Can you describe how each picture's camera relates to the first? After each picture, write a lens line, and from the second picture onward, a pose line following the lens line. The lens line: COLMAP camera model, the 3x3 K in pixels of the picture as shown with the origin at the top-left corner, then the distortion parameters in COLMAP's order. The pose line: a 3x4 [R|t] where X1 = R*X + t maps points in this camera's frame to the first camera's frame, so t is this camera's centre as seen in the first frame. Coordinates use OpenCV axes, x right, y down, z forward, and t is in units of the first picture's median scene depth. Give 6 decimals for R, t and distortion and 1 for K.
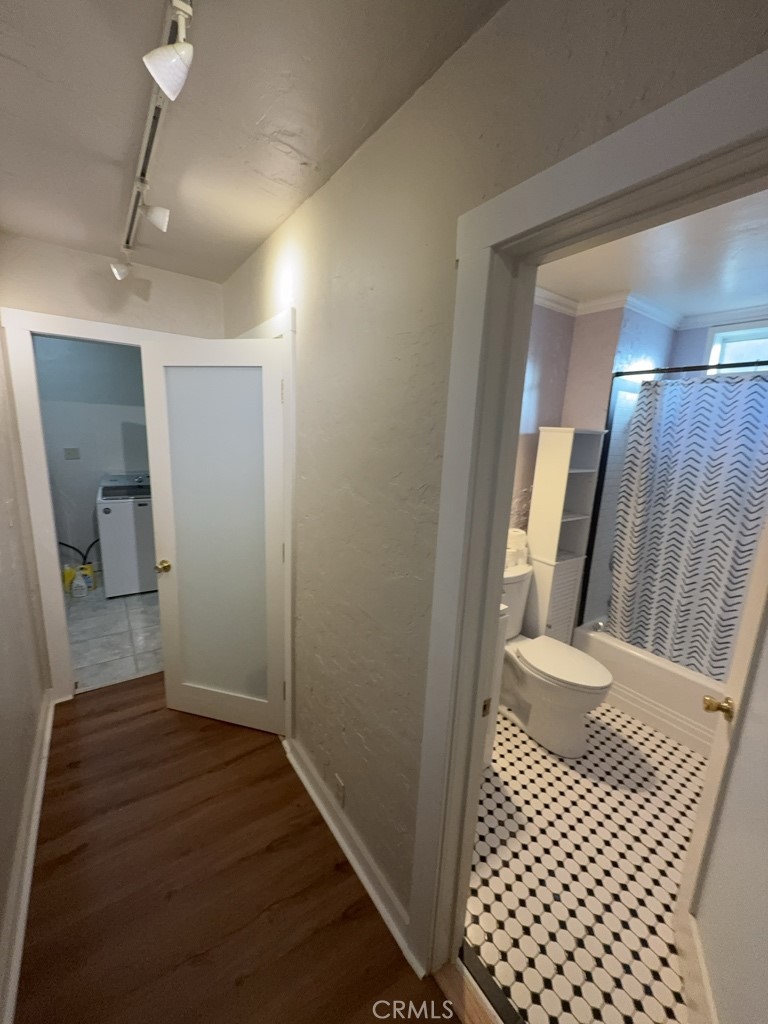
lens RADIAL K [[409.6, 0, 383.9], [0, 409.6, 512.2], [0, 0, 1]] dist [-0.002647, -0.000110]
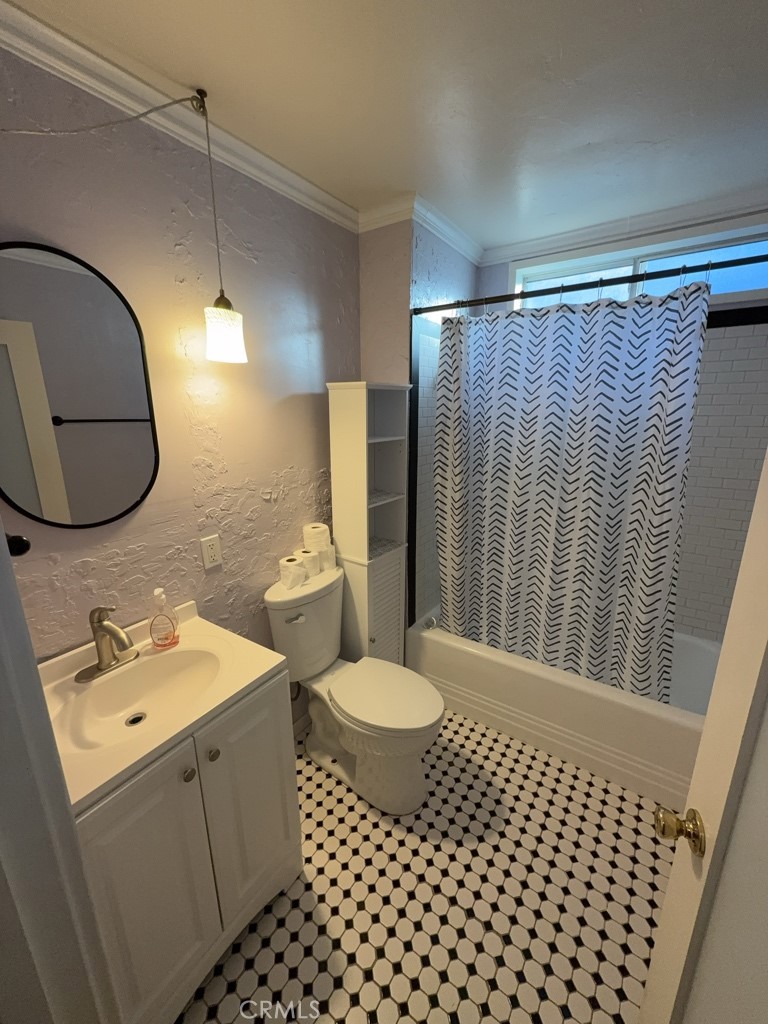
lens RADIAL K [[409.6, 0, 384.5], [0, 409.6, 511.9], [0, 0, 1]] dist [-0.002647, -0.000110]
pose [[0.937902, -0.132182, 0.320729, 0.222871], [0.113850, 0.990637, 0.075342, -0.024606], [-0.327685, -0.034148, 0.944170, 0.280220]]
